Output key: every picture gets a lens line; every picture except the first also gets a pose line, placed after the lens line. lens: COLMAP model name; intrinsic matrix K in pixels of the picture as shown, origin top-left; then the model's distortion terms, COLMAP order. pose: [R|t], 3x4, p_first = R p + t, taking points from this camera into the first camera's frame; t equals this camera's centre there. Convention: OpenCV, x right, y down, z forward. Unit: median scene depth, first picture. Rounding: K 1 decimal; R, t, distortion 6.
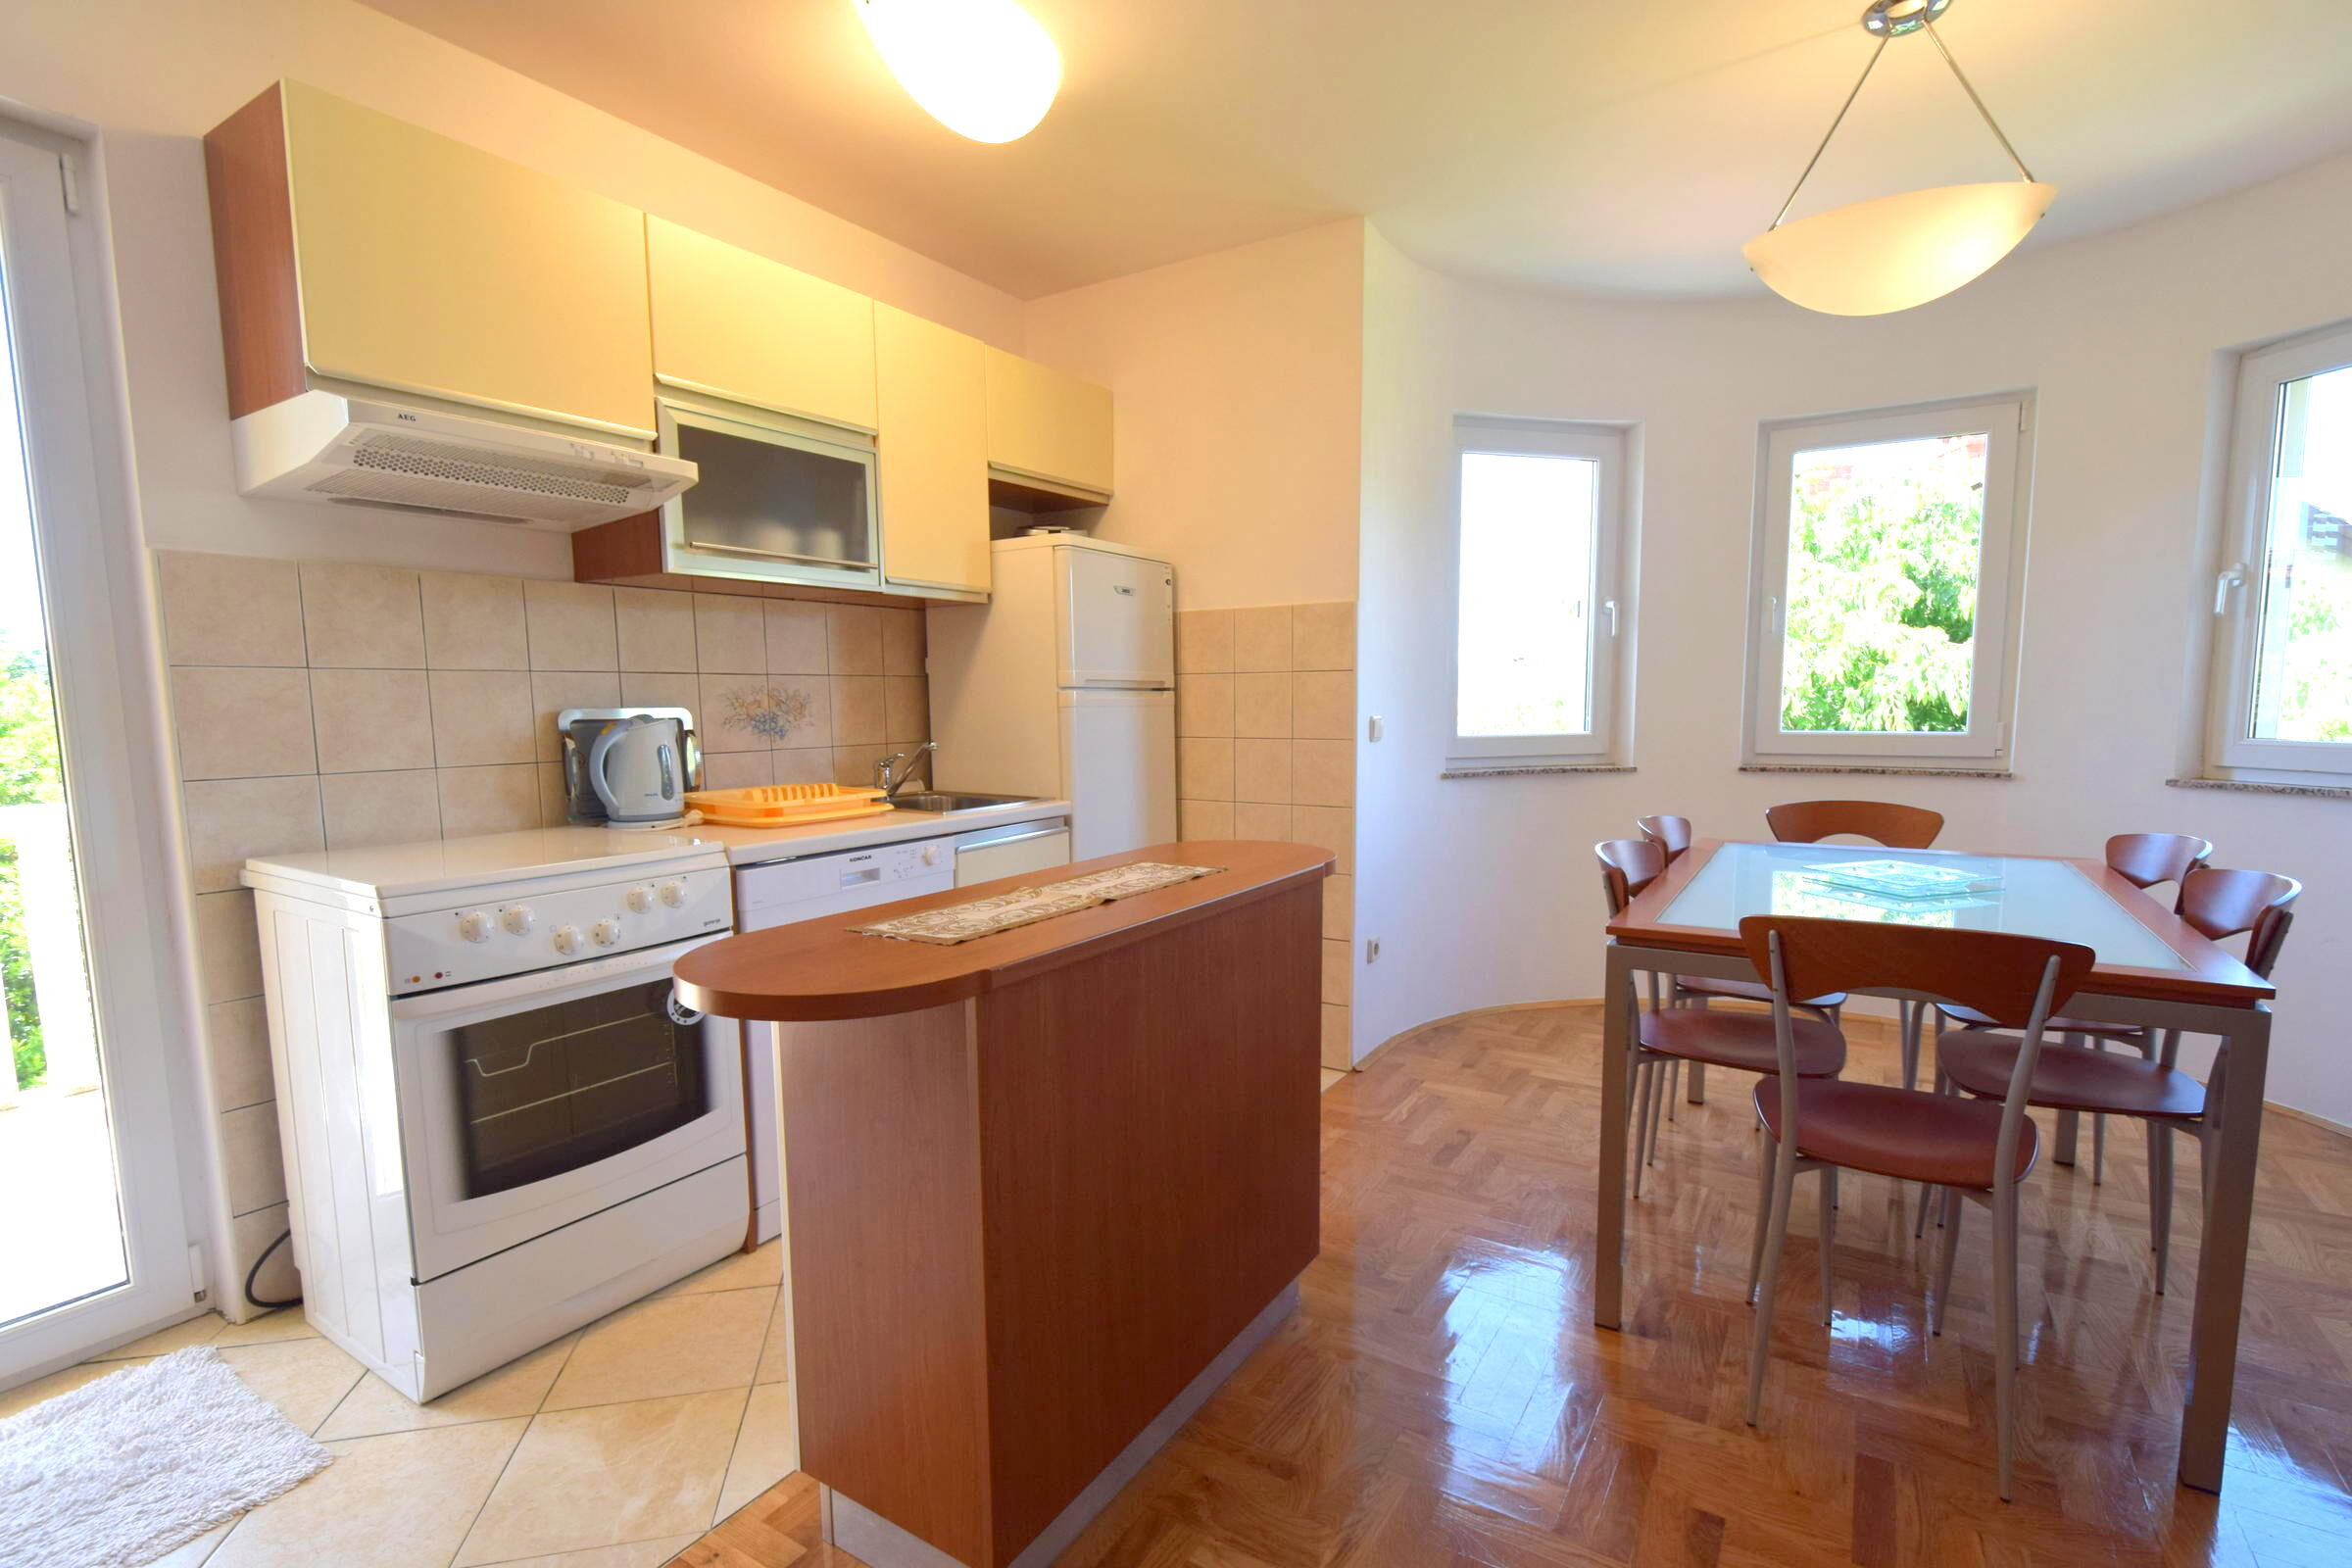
lens RADIAL K [[1091.6, 0, 1185.3], [0, 1091.6, 819.1], [0, 0, 1]] dist [0.006508, -0.007958]
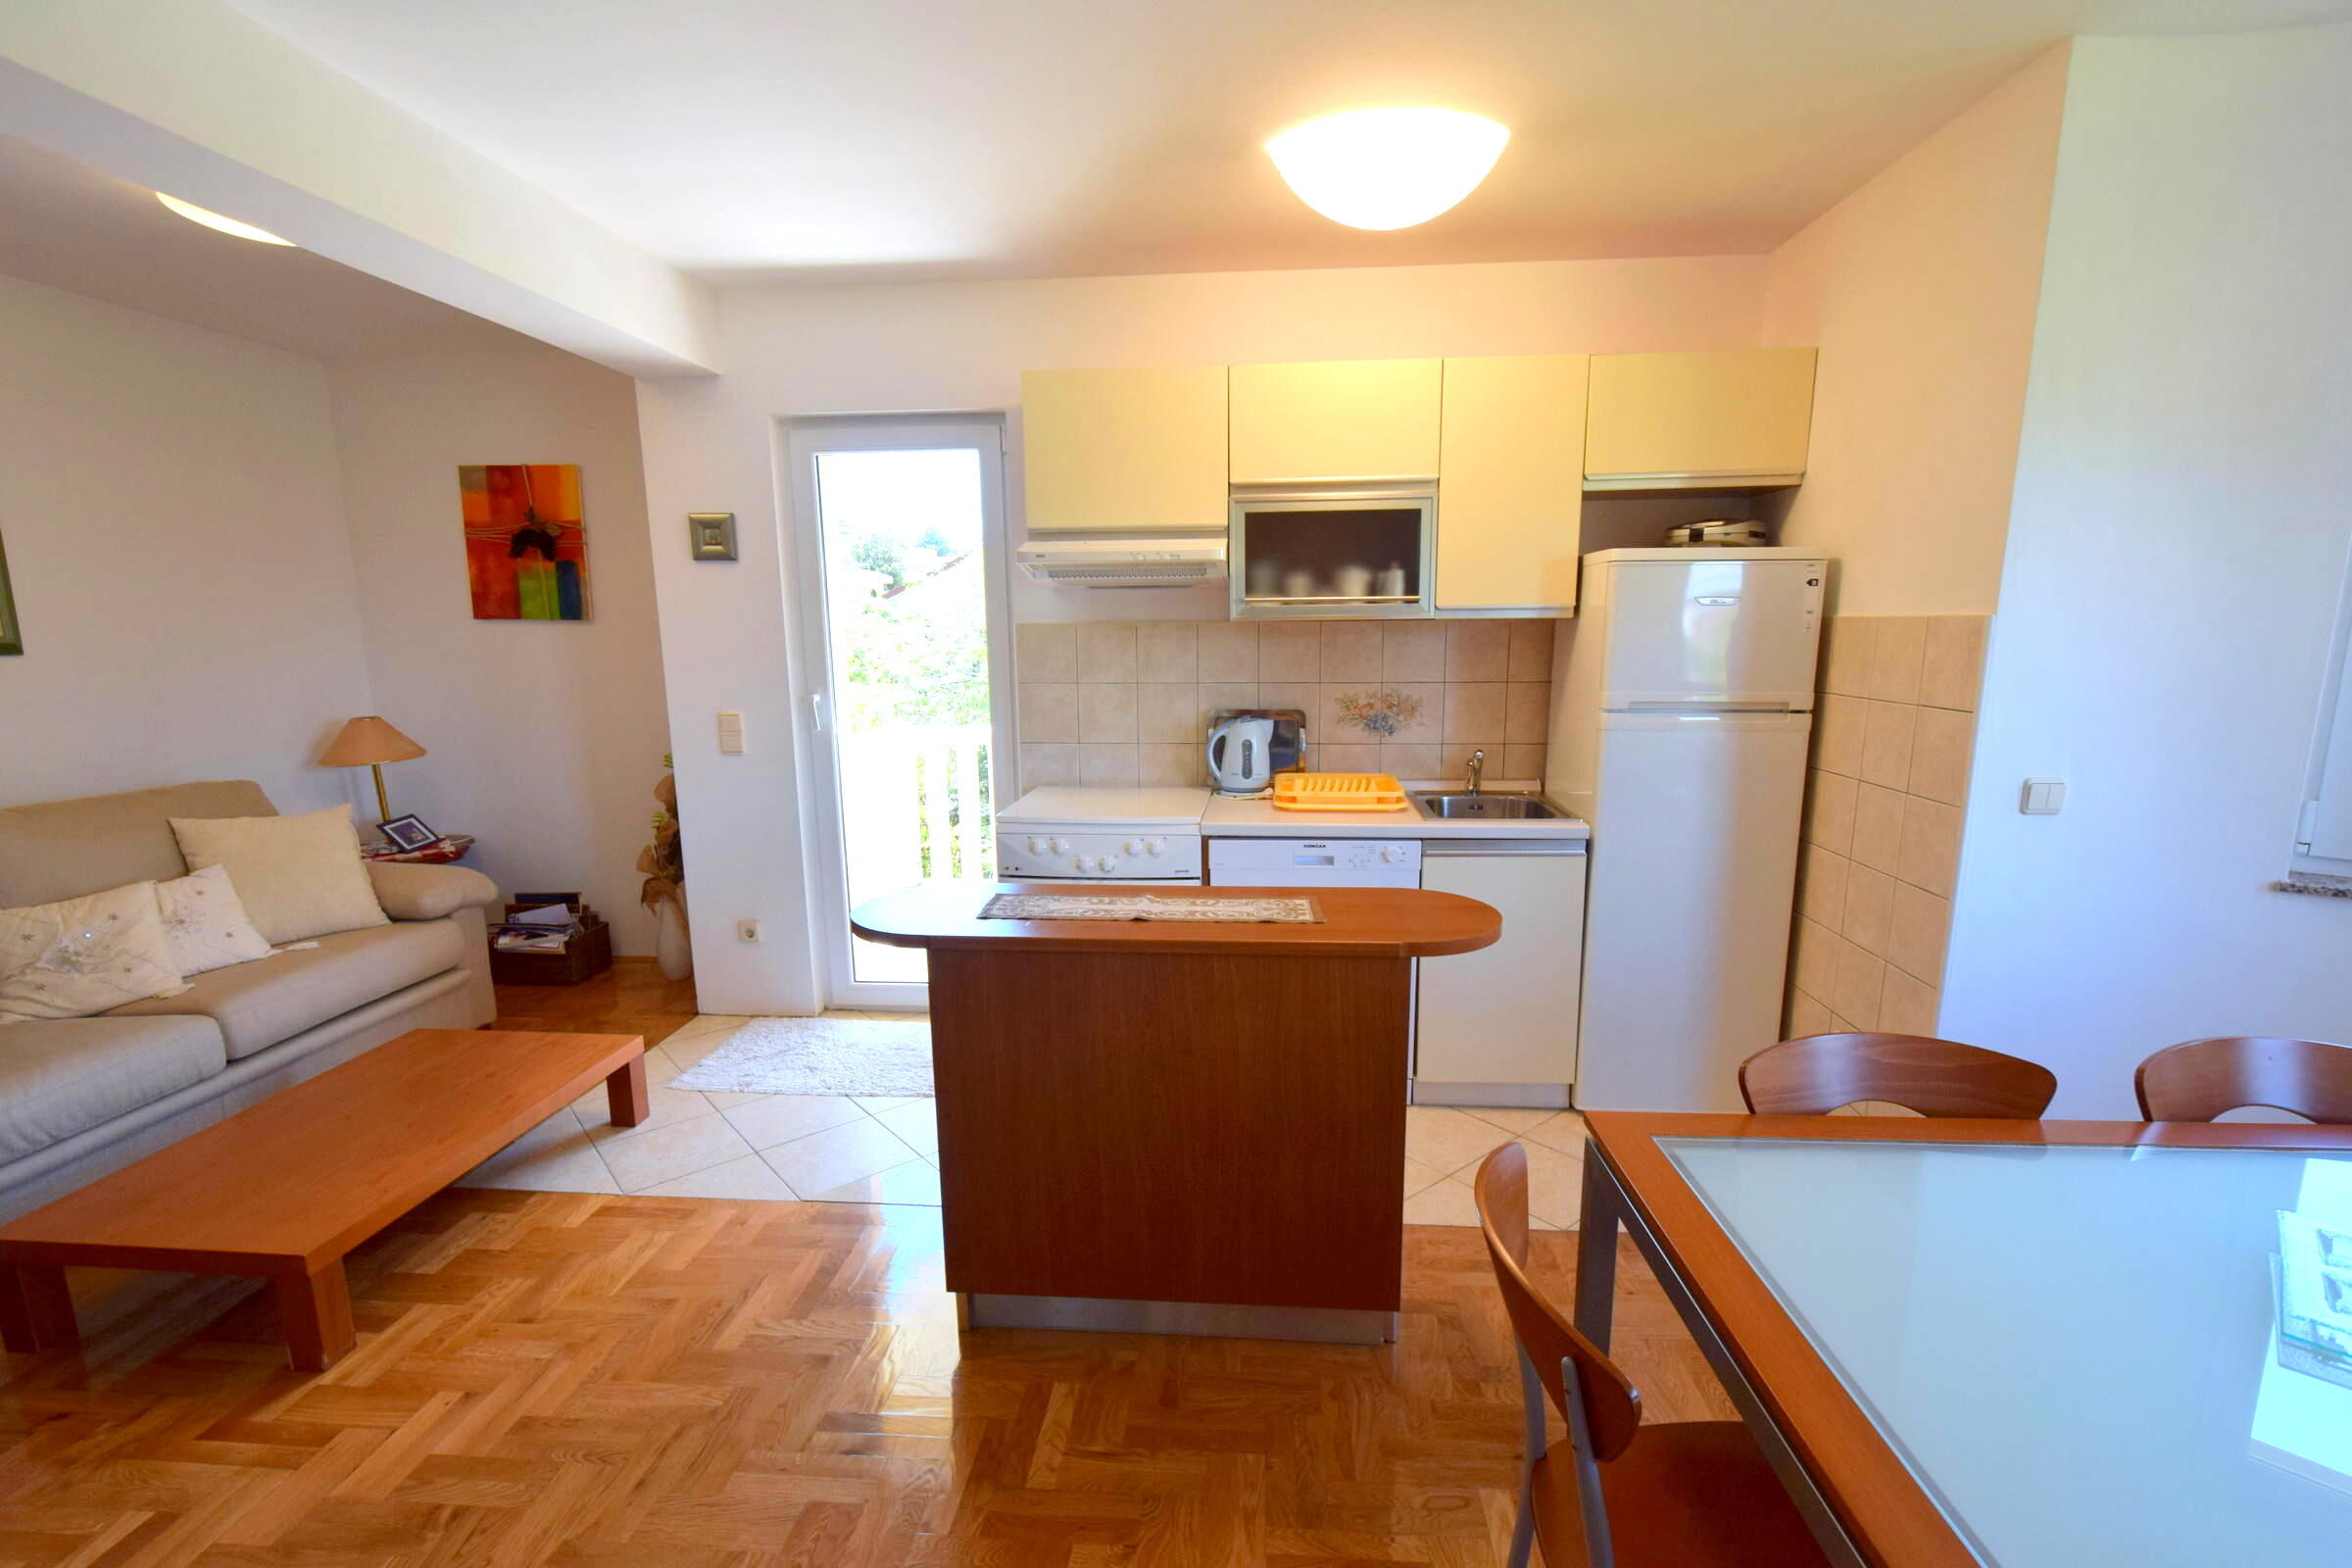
lens RADIAL K [[1060.1, 0, 1180.1], [0, 1060.1, 812.1], [0, 0, 1]] dist [0.000669, -0.008330]
pose [[0.464694, 0.161467, -0.870625, 0.656595], [-0.094279, 0.986667, 0.132667, -0.143275], [0.880438, 0.020432, 0.473721, 0.270862]]
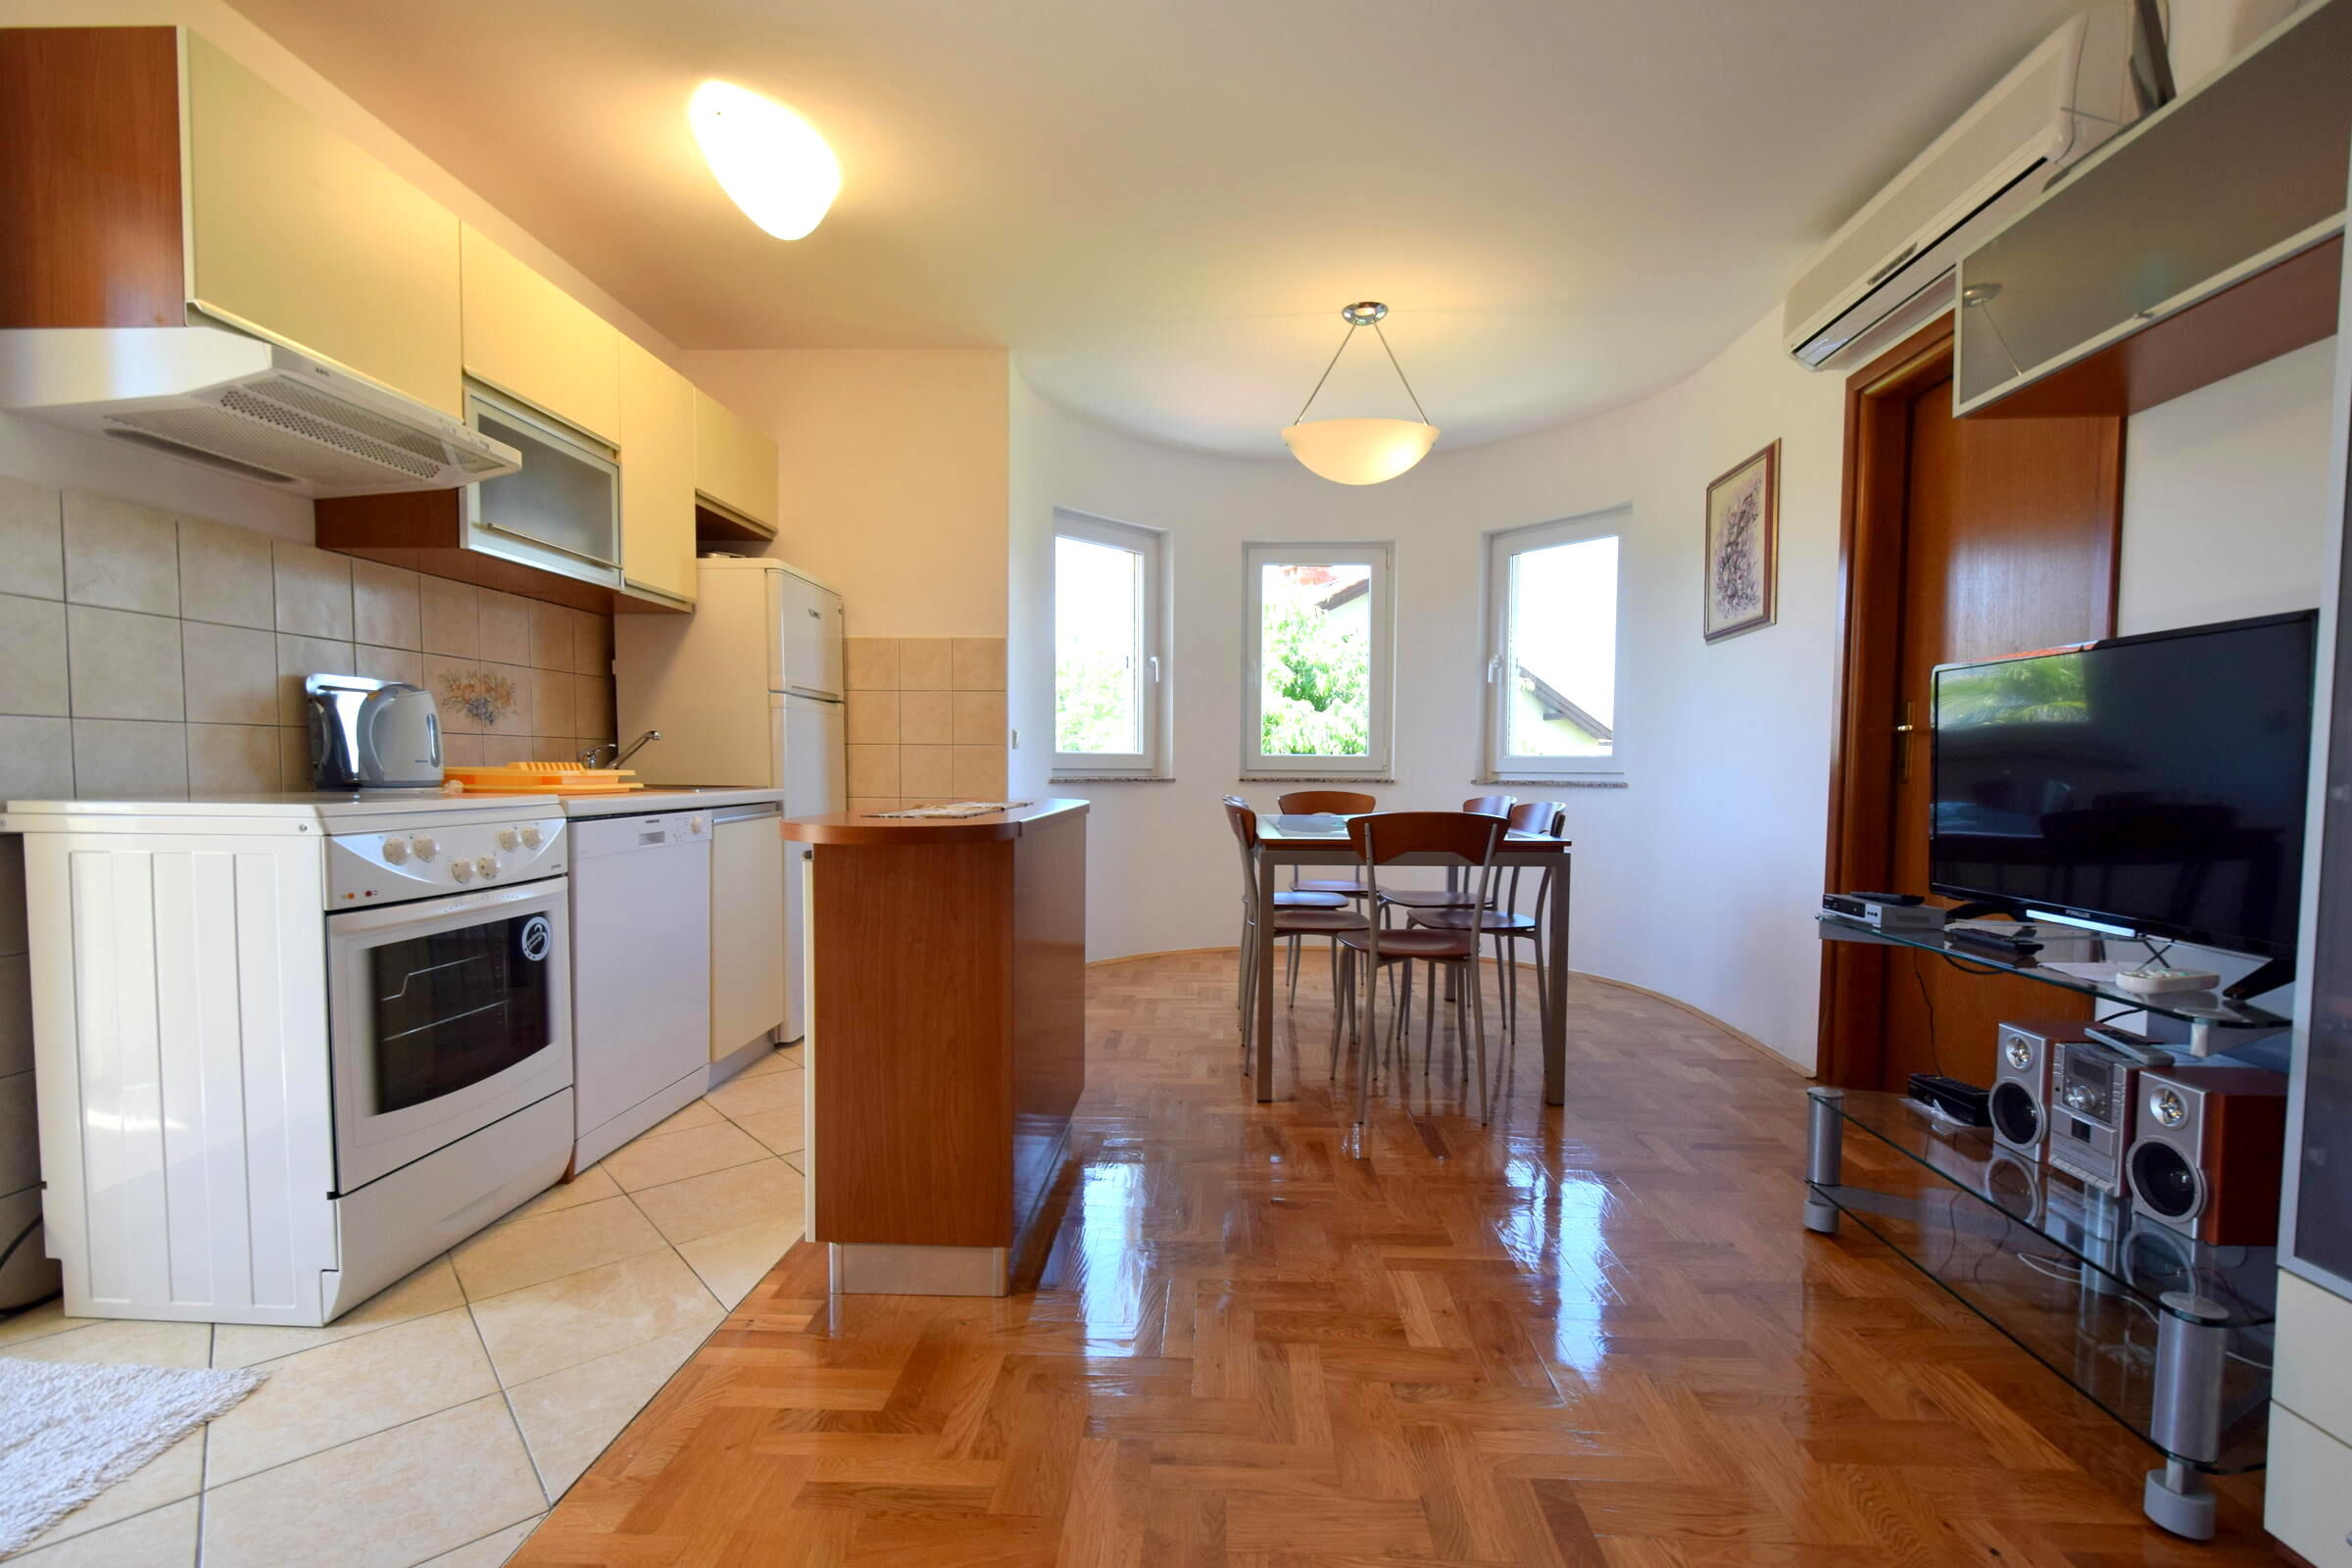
lens RADIAL K [[1025.5, 0, 1190.6], [0, 1025.5, 816.5], [0, 0, 1]] dist [0.003083, -0.006236]
pose [[0.863633, -0.009284, 0.504035, -0.335161], [0.040654, 0.997857, -0.051278, 0.102599], [-0.502478, 0.064777, 0.862160, -0.174765]]
